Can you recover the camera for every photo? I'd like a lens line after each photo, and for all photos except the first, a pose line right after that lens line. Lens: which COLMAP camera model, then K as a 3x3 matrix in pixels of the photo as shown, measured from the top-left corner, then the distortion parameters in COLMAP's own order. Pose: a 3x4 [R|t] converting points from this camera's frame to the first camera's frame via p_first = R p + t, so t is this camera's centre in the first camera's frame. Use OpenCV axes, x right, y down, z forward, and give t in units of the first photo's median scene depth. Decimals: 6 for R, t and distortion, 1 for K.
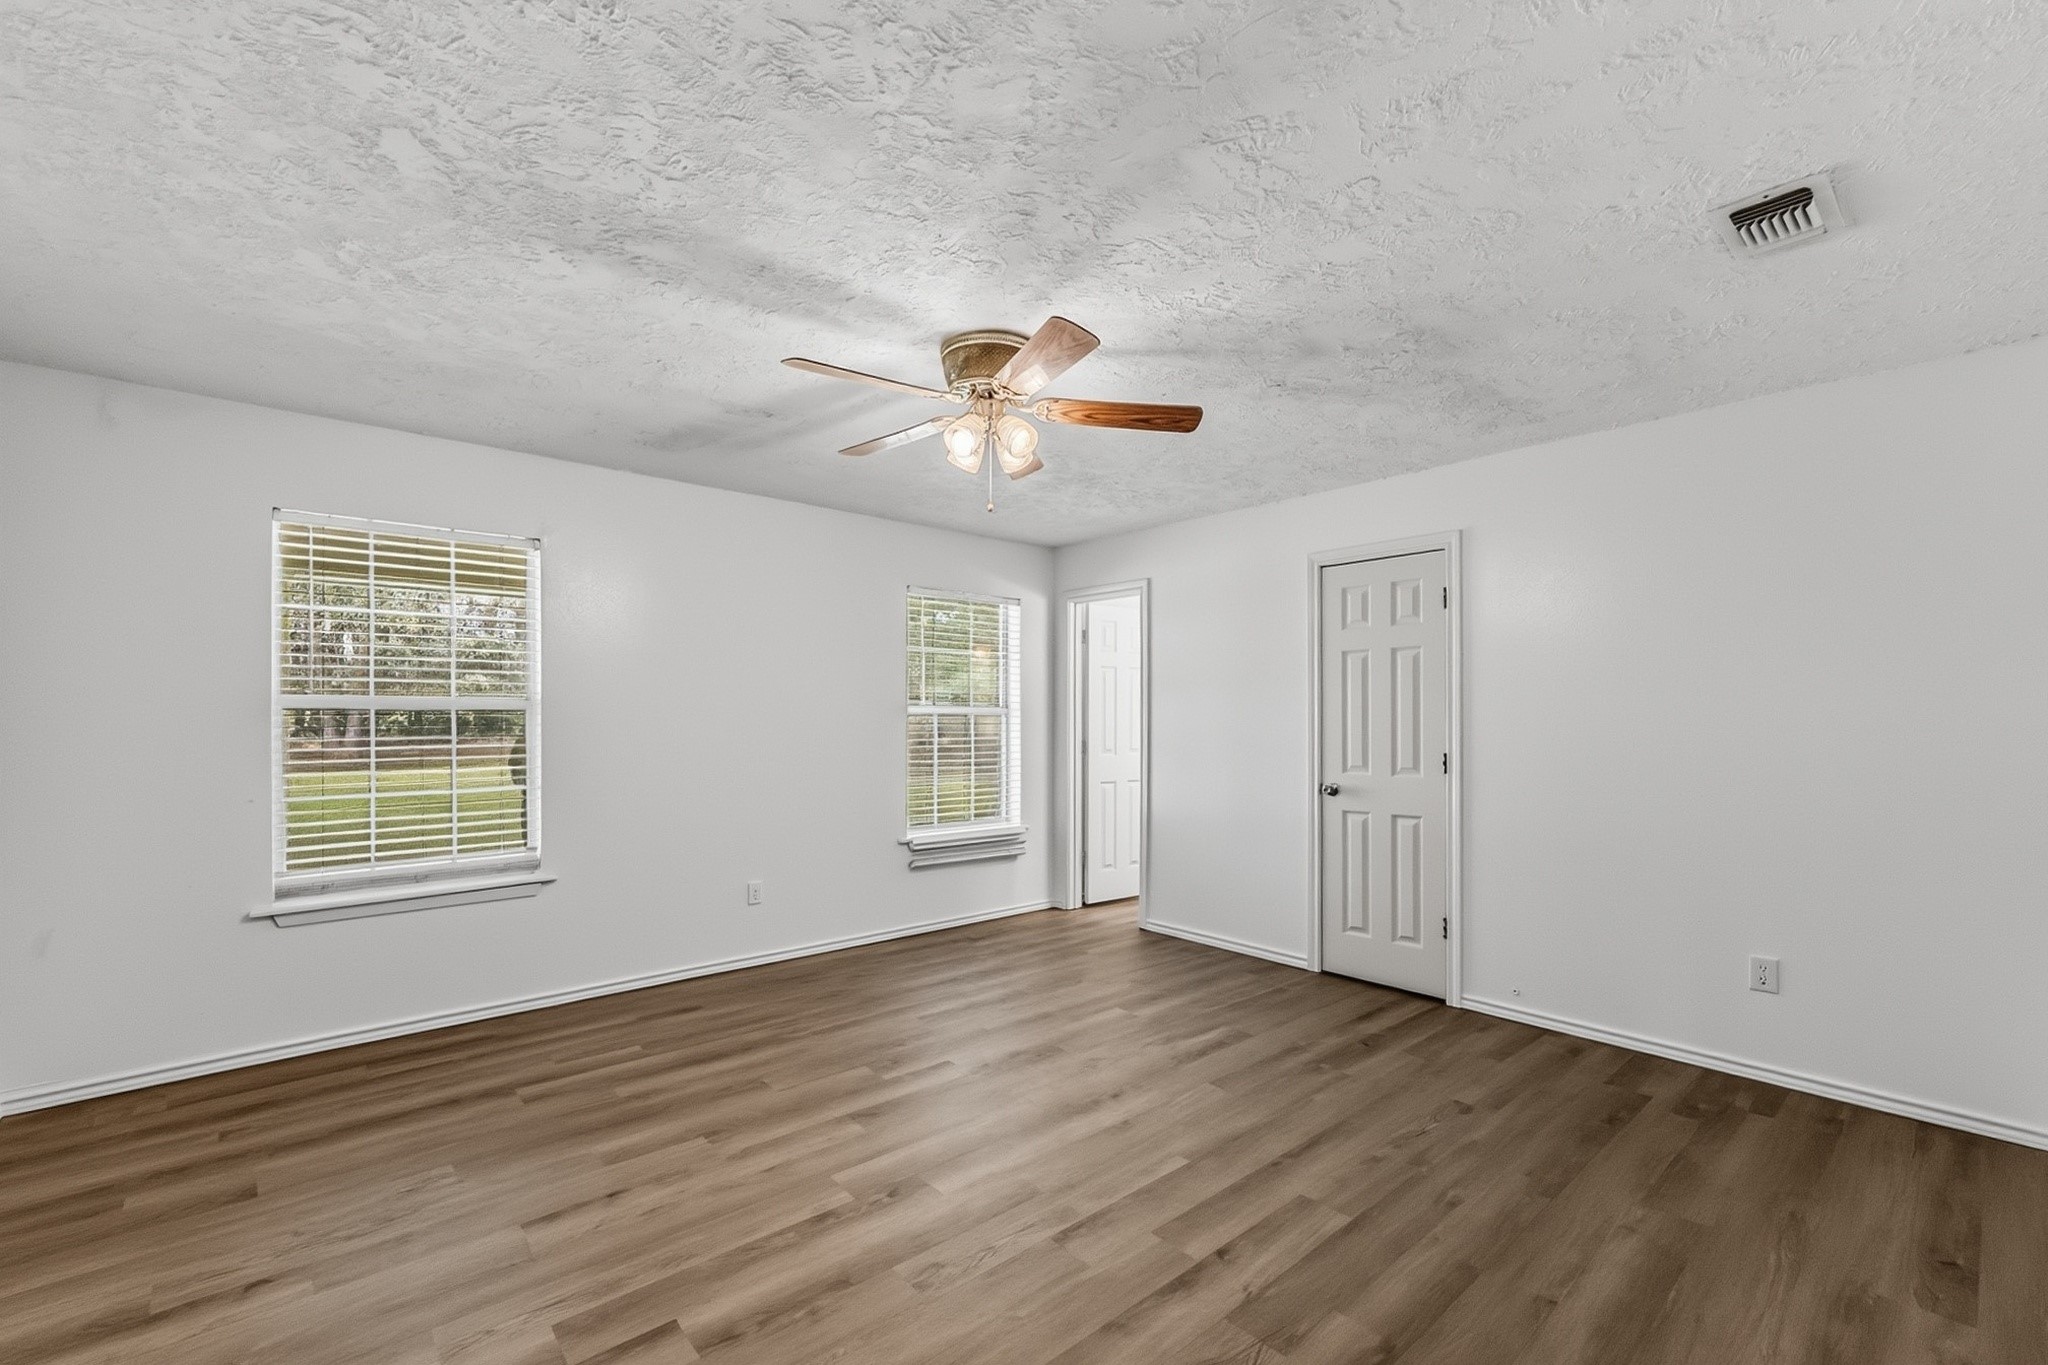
lens RADIAL K [[853.6, 0, 1014.2], [0, 853.6, 715.8], [0, 0, 1]] dist [-0.000809, 0.000056]
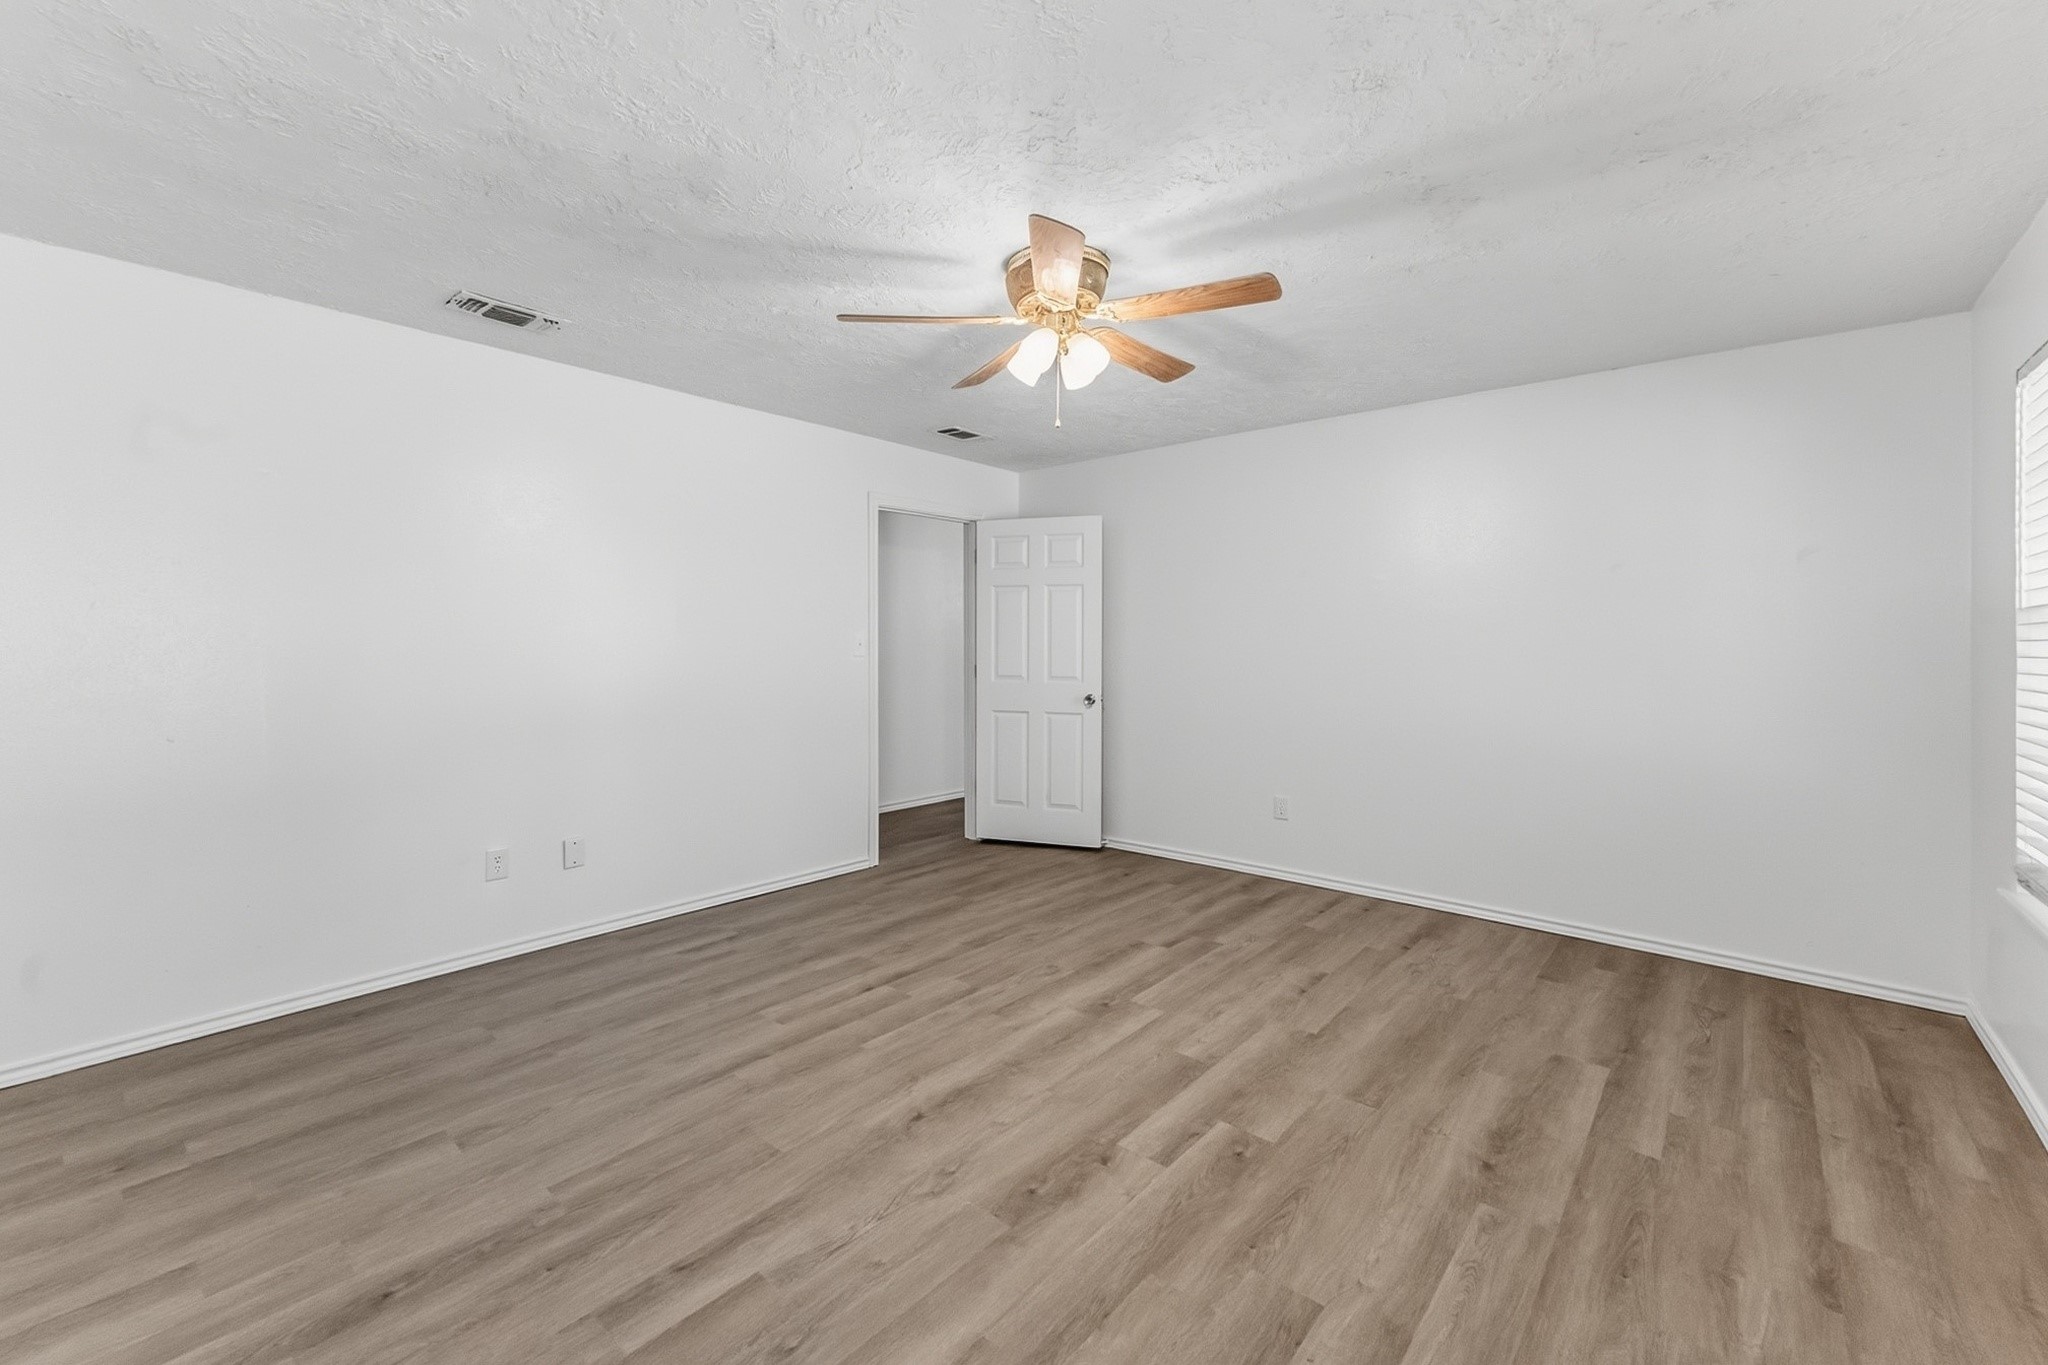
lens RADIAL K [[850.3, 0, 1030.1], [0, 850.3, 638.4], [0, 0, 1]] dist [-0.000896, -0.000208]
pose [[-0.986947, -0.006391, -0.160920, 0.141877], [-0.005884, 0.999976, -0.003623, 0.003453], [0.160939, -0.002628, -0.986961, 1.746298]]
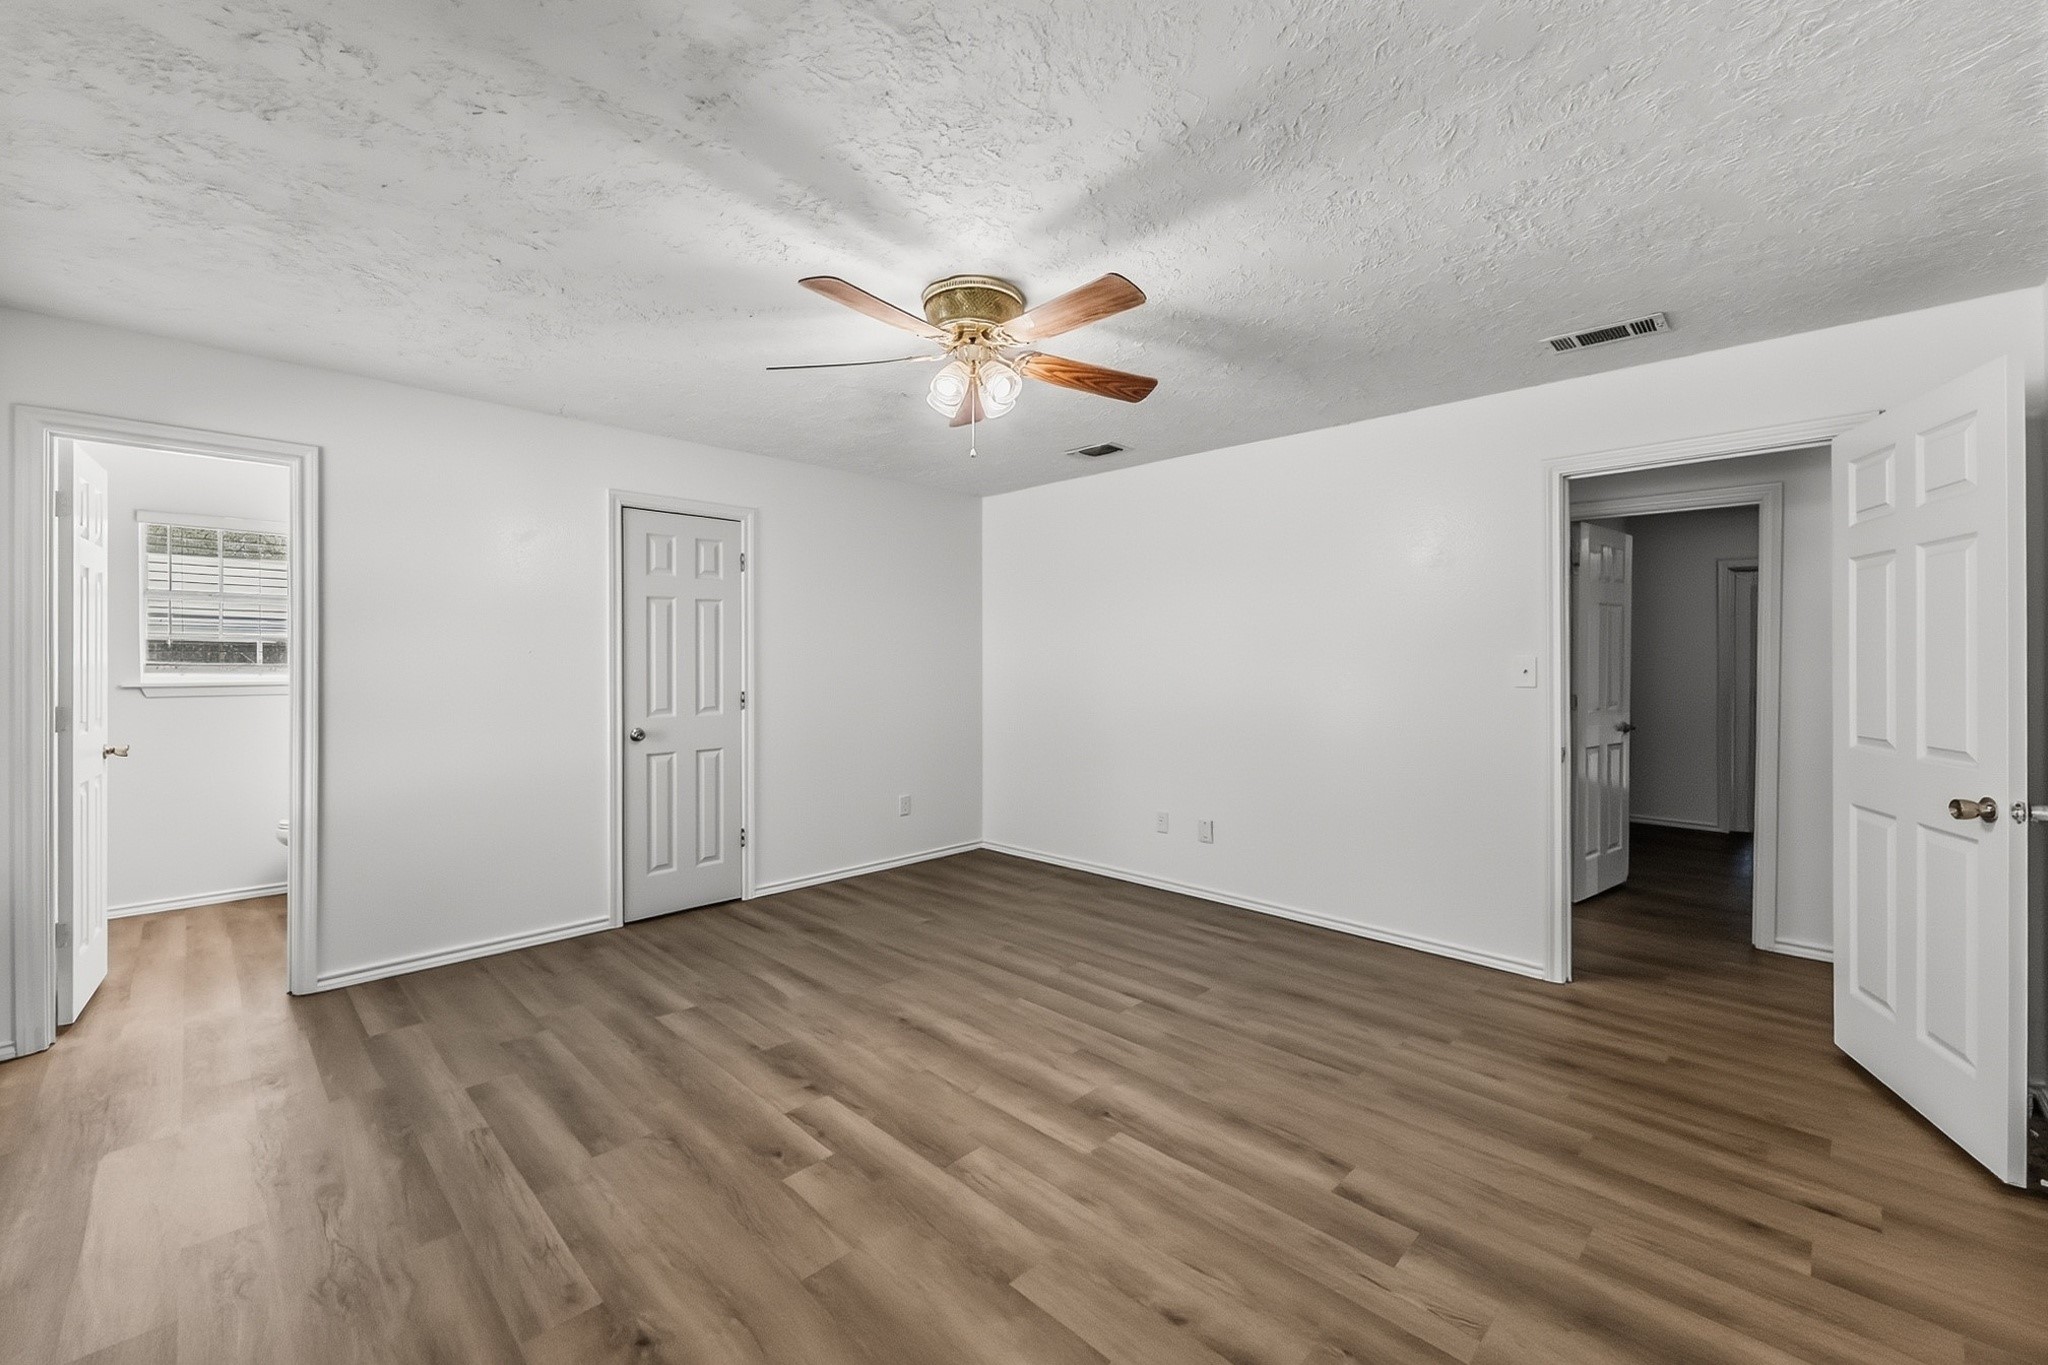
lens RADIAL K [[832.9, 0, 1014.9], [0, 832.9, 659.6], [0, 0, 1]] dist [0.000379, 0.000081]
pose [[-0.077549, 0.001091, 0.996988, -0.896756], [-0.002531, 0.999996, -0.001291, -0.001610], [-0.996985, -0.002623, -0.077546, 0.918515]]
